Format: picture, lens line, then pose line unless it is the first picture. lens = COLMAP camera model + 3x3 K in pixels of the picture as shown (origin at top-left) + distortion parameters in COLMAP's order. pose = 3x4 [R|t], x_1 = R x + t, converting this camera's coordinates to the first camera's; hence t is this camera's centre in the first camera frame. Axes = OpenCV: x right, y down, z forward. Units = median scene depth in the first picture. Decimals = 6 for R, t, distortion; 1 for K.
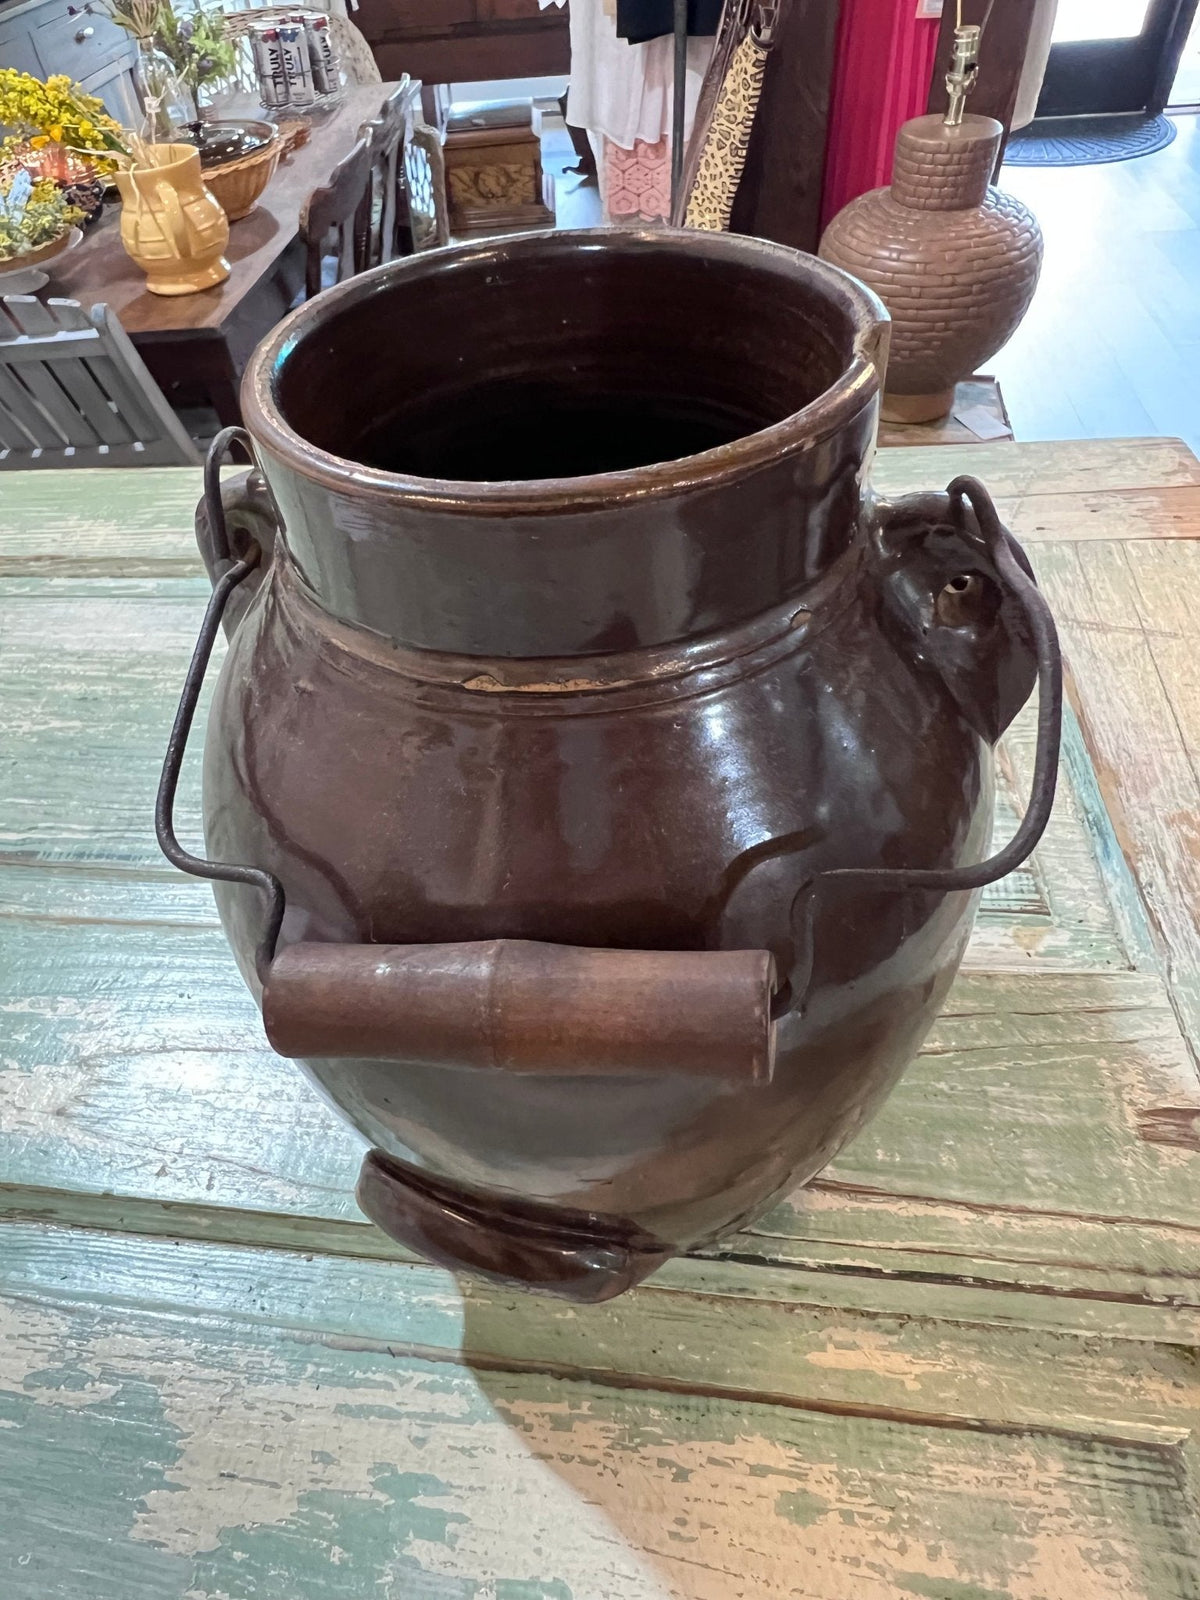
lens RADIAL K [[1056.1, 0, 511.4], [0, 1056.1, 761.5], [0, 0, 1]] dist [-0.014066, 0.006726]
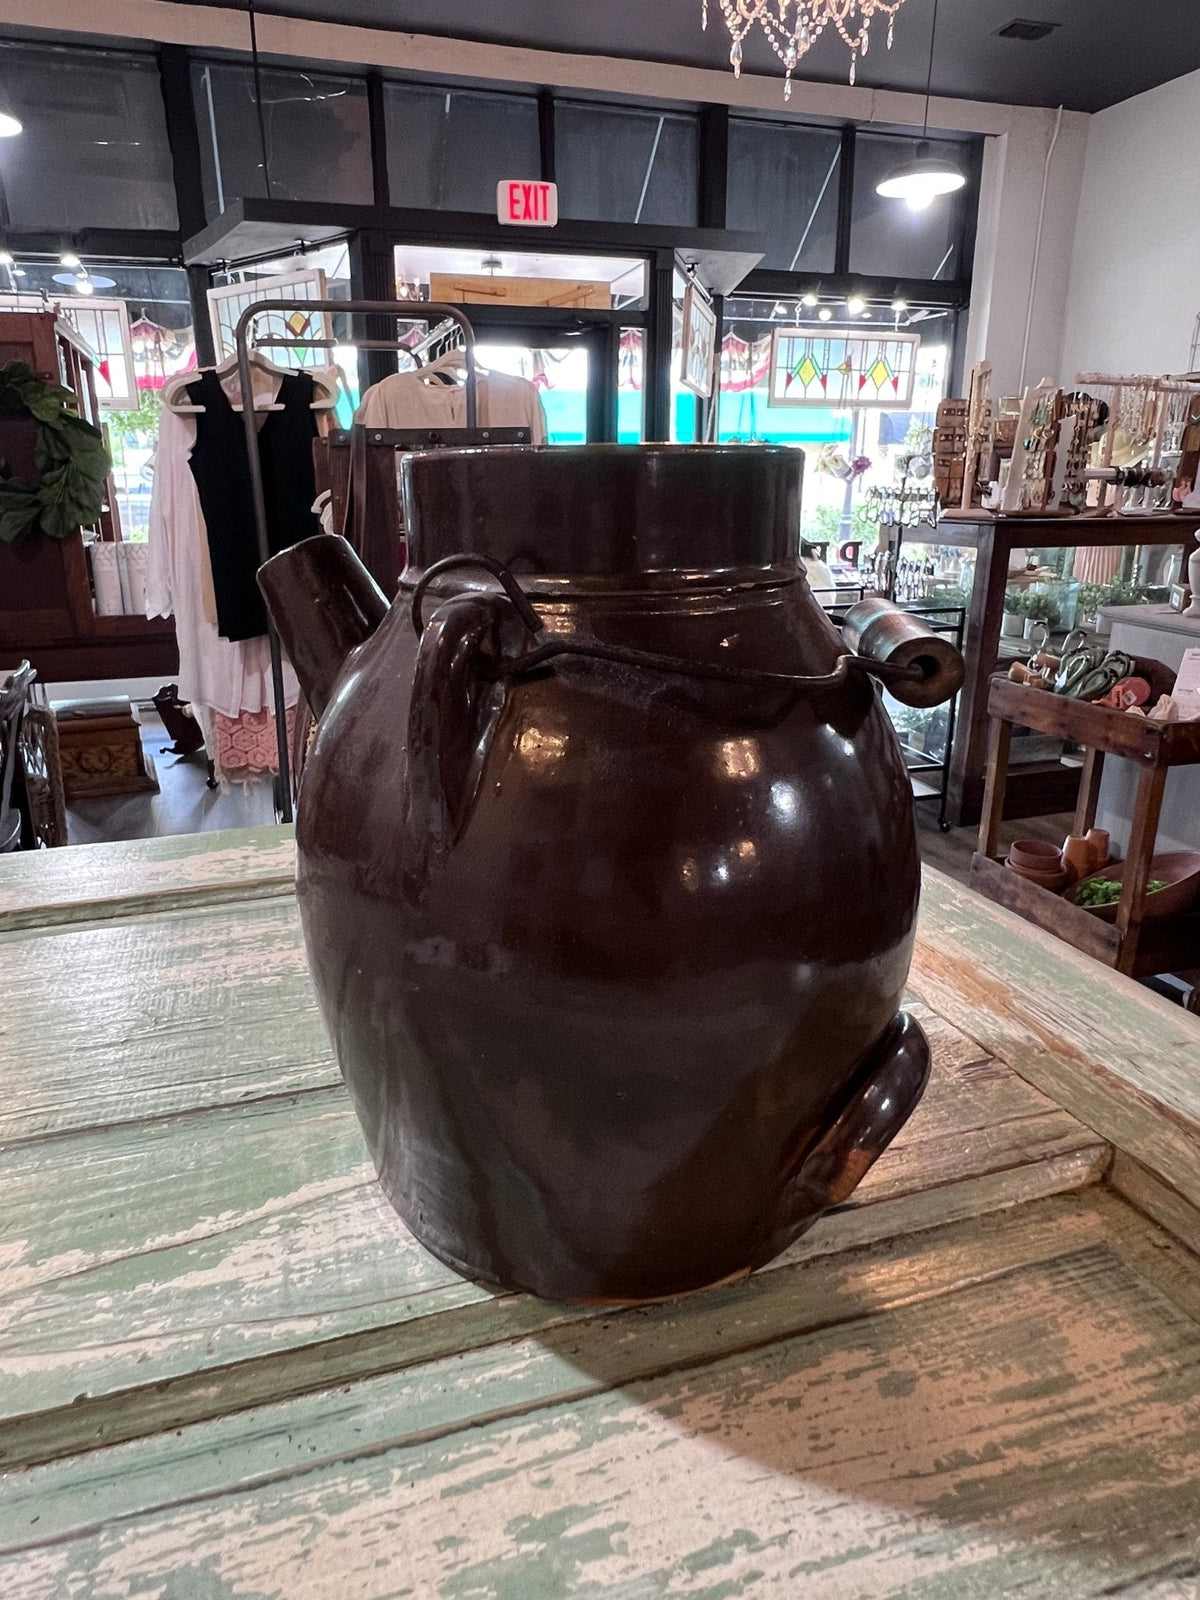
lens RADIAL K [[1016.4, 0, 559.8], [0, 1016.4, 783.1], [0, 0, 1]] dist [-0.013093, 0.006936]
pose [[0.900469, -0.040133, 0.433065, -0.405389], [0.245965, 0.868194, -0.430976, 0.467574], [-0.358688, 0.494599, 0.791653, -0.005739]]
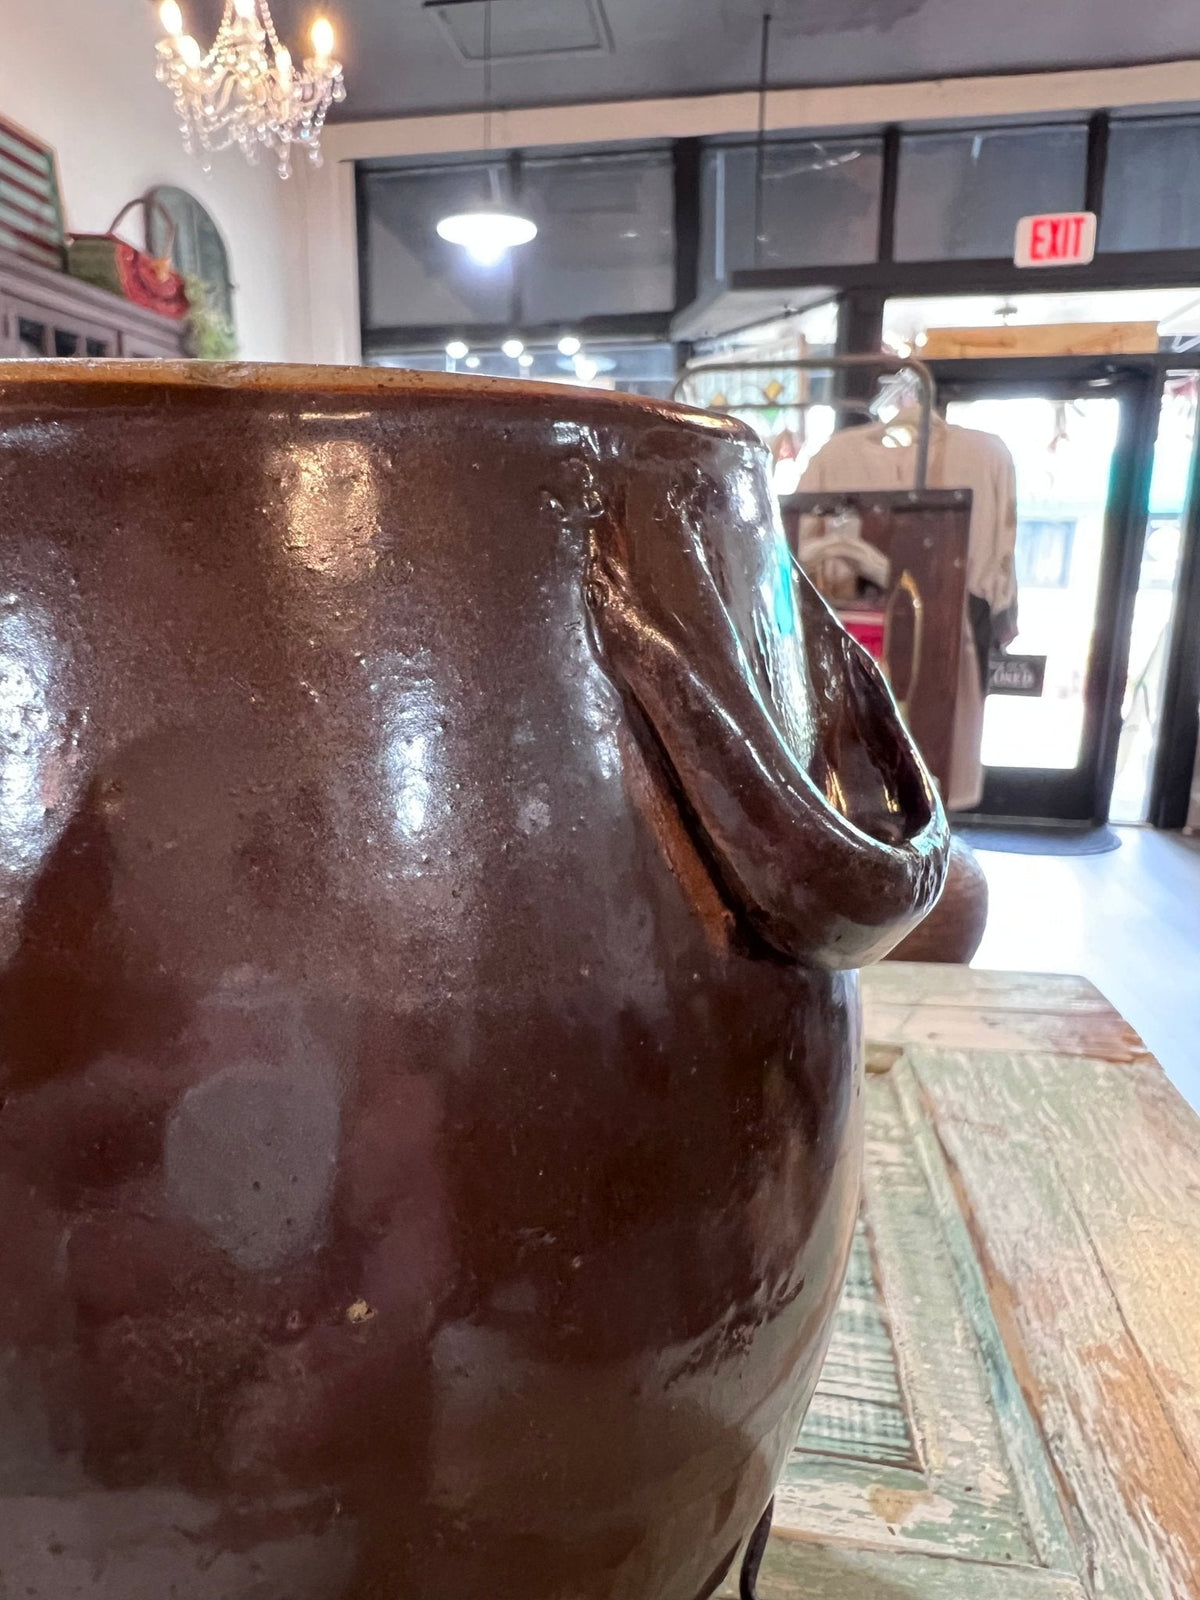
lens RADIAL K [[1056.1, 0, 499.8], [0, 1056.1, 761.9], [0, 0, 1]] dist [-0.014066, 0.006726]
pose [[0.992686, 0.107613, -0.054719, 0.275423], [-0.120034, 0.831356, -0.542622, 0.206695], [-0.012903, 0.545221, 0.838193, 0.204553]]
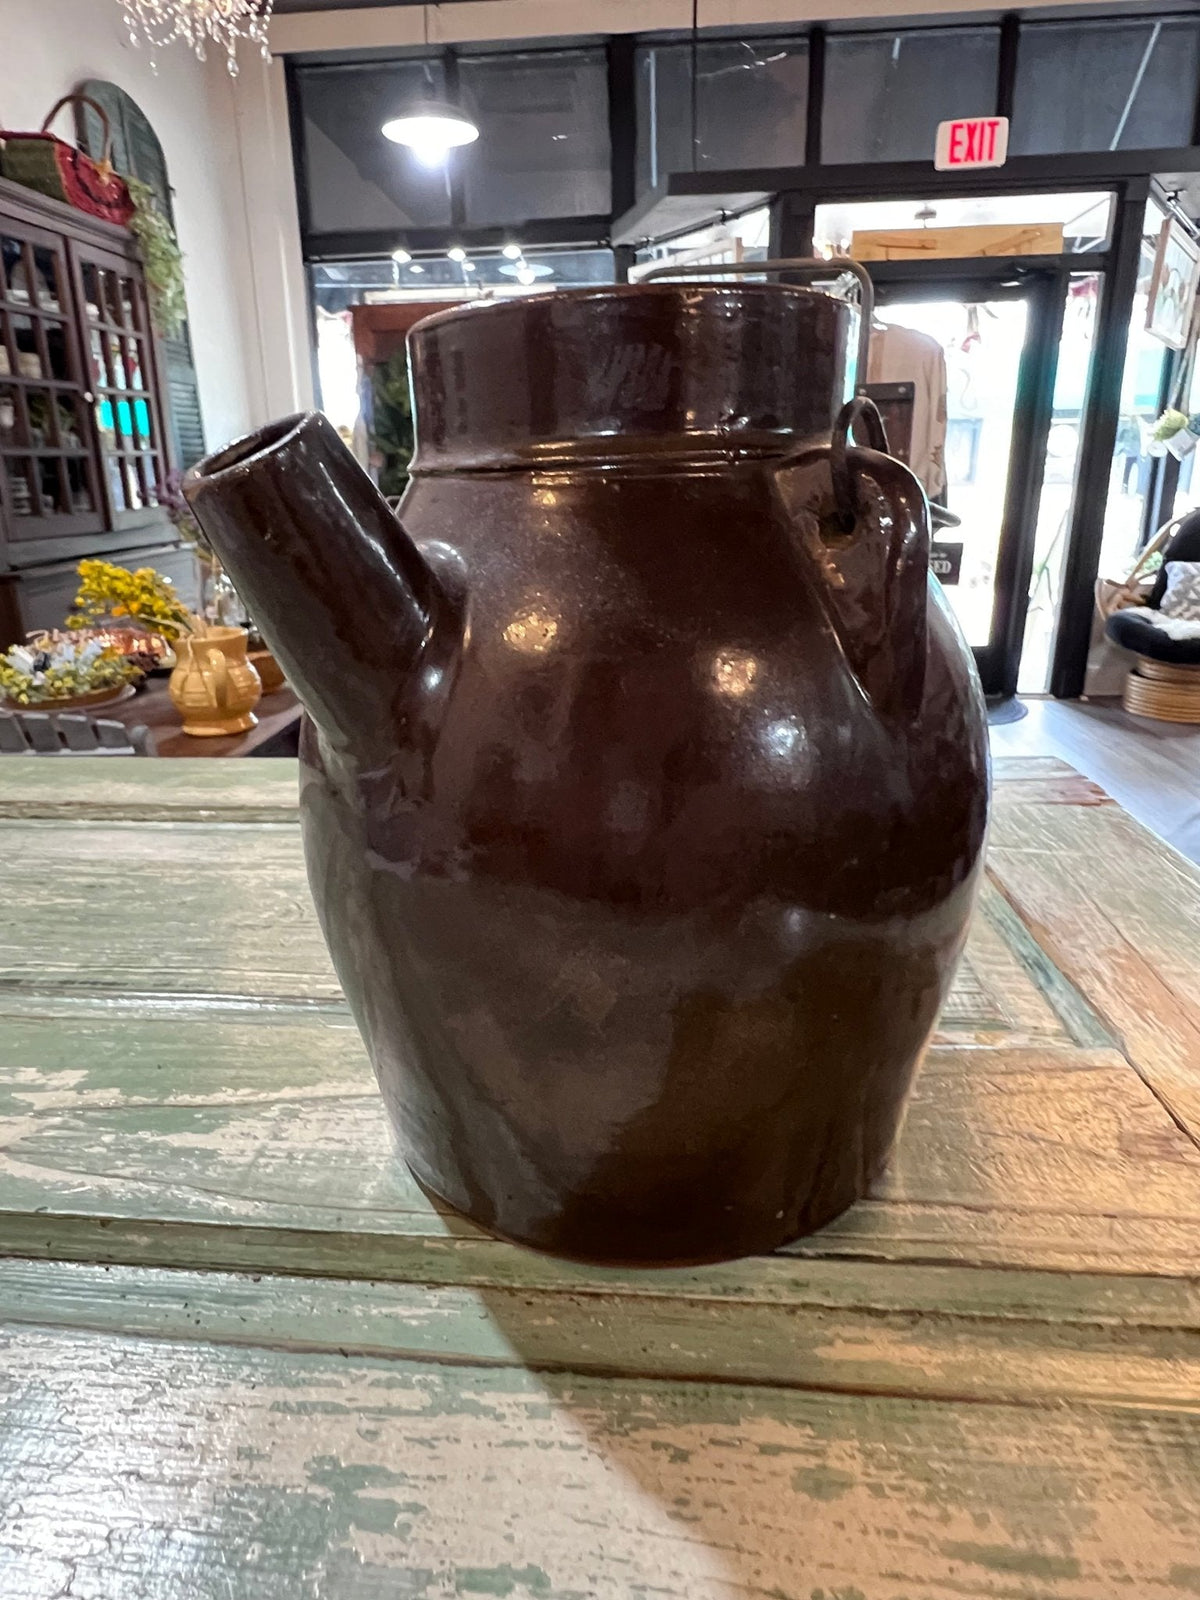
lens RADIAL K [[1016.4, 0, 540.2], [0, 1016.4, 773.7], [0, 0, 1]] dist [-0.013093, 0.006936]
pose [[0.997021, 0.060538, 0.047795, -0.020921], [-0.031472, 0.885031, -0.464466, 0.514808], [-0.070418, 0.461578, 0.884300, 0.027799]]
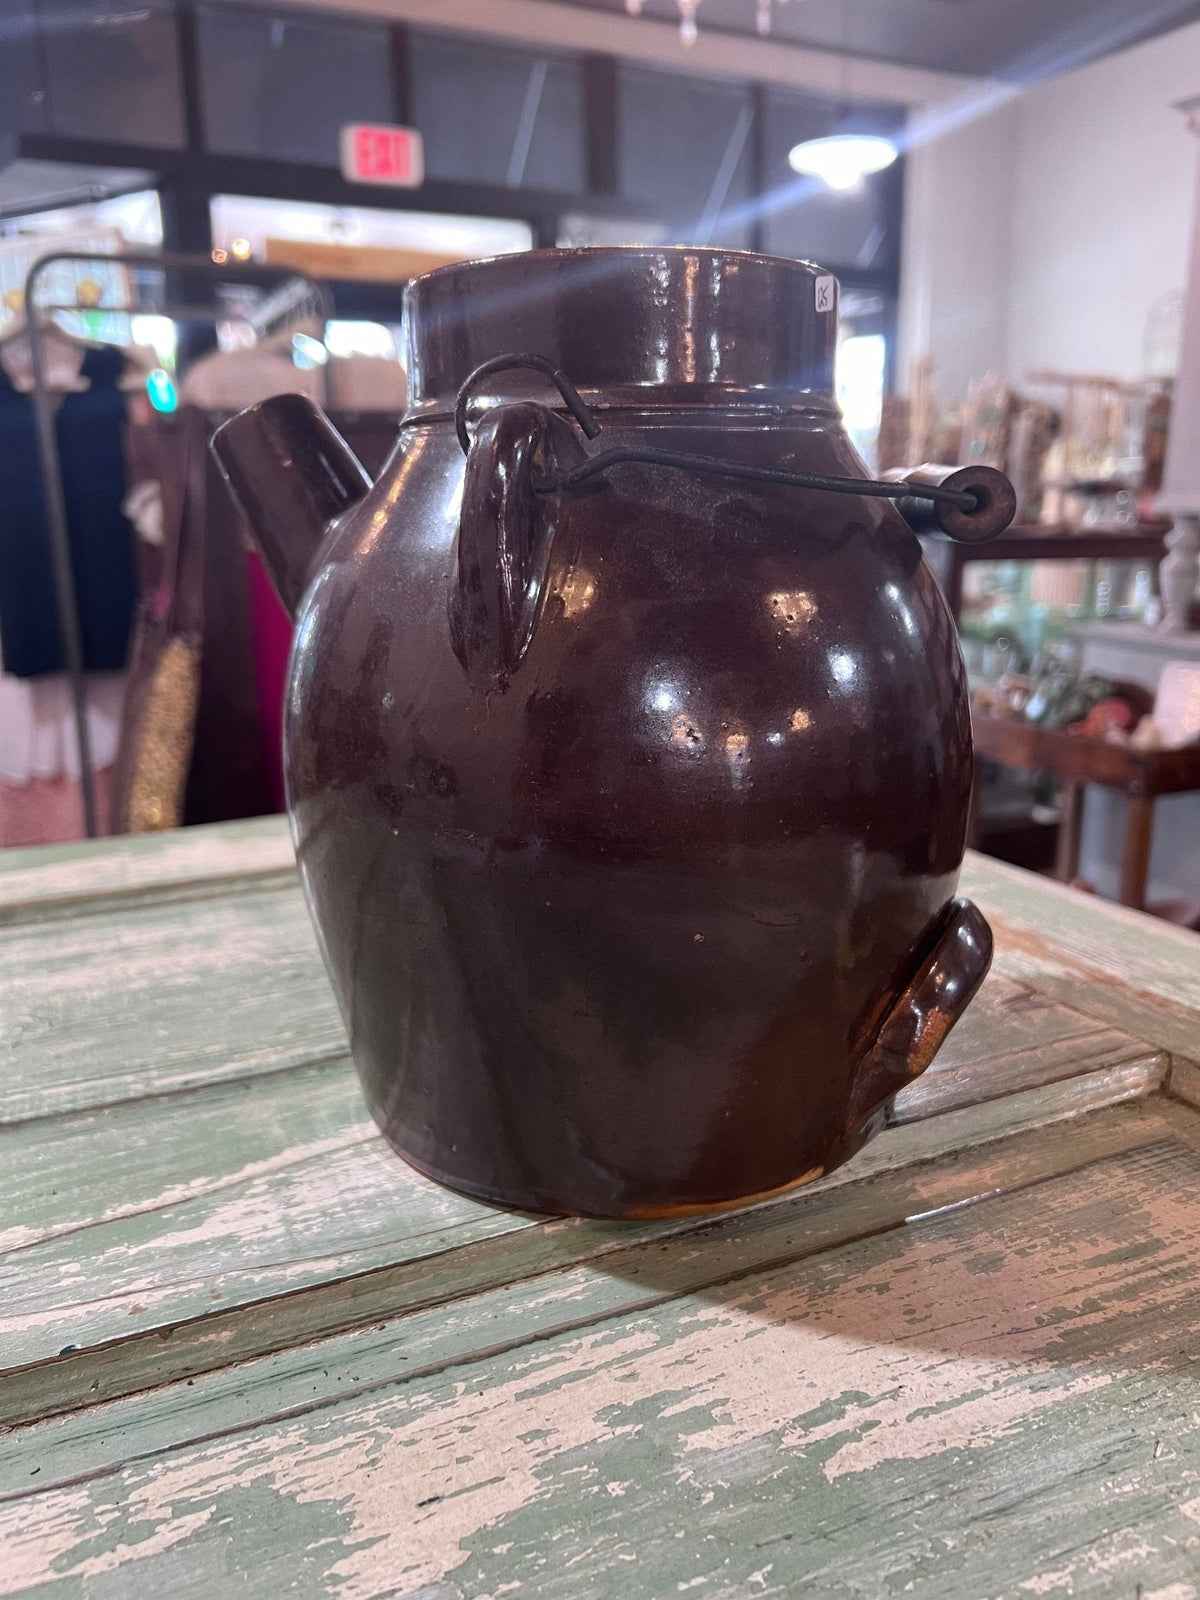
lens RADIAL K [[1267.4, 0, 619.7], [0, 1267.4, 810.2], [0, 0, 1]] dist [0.003781, -0.020362]
pose [[0.824652, -0.043638, 0.563955, -0.592066], [0.340908, 0.833938, -0.433969, 0.658818], [-0.451366, 0.550129, 0.702585, 0.059427]]
